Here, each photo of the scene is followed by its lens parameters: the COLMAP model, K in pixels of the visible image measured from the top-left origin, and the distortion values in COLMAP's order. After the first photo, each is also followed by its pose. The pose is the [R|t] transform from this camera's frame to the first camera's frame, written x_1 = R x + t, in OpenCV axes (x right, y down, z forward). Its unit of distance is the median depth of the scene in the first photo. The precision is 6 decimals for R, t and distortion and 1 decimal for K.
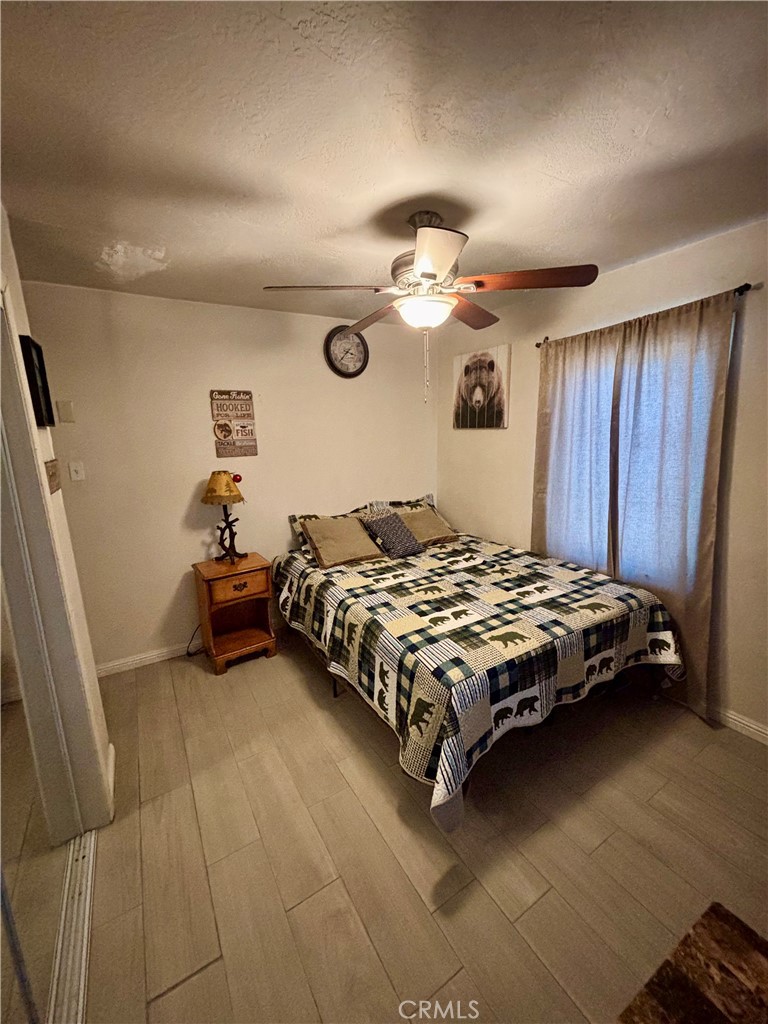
lens RADIAL K [[413.3, 0, 388.5], [0, 413.3, 509.9], [0, 0, 1]] dist [0.010633, -0.000306]
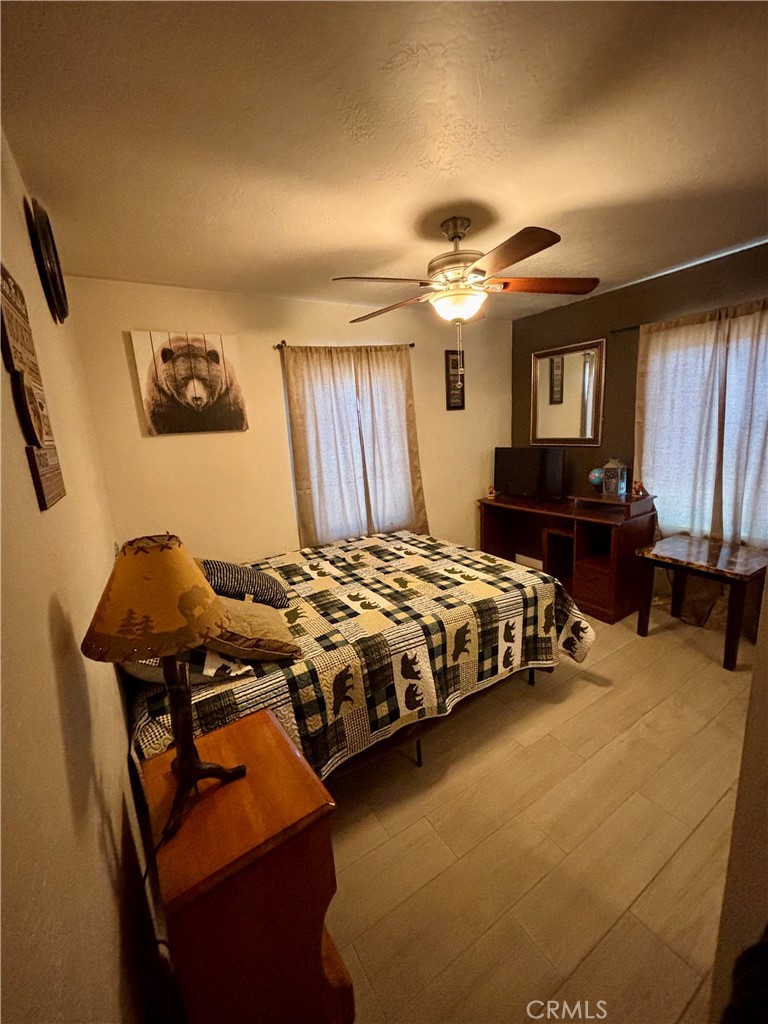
lens RADIAL K [[413.3, 0, 386.9], [0, 413.3, 507.7], [0, 0, 1]] dist [0.010633, -0.000306]
pose [[-0.004785, -0.170173, 0.985403, -0.747662], [0.262525, 0.950636, 0.165444, -0.128946], [-0.964913, 0.259484, 0.040125, 0.857416]]
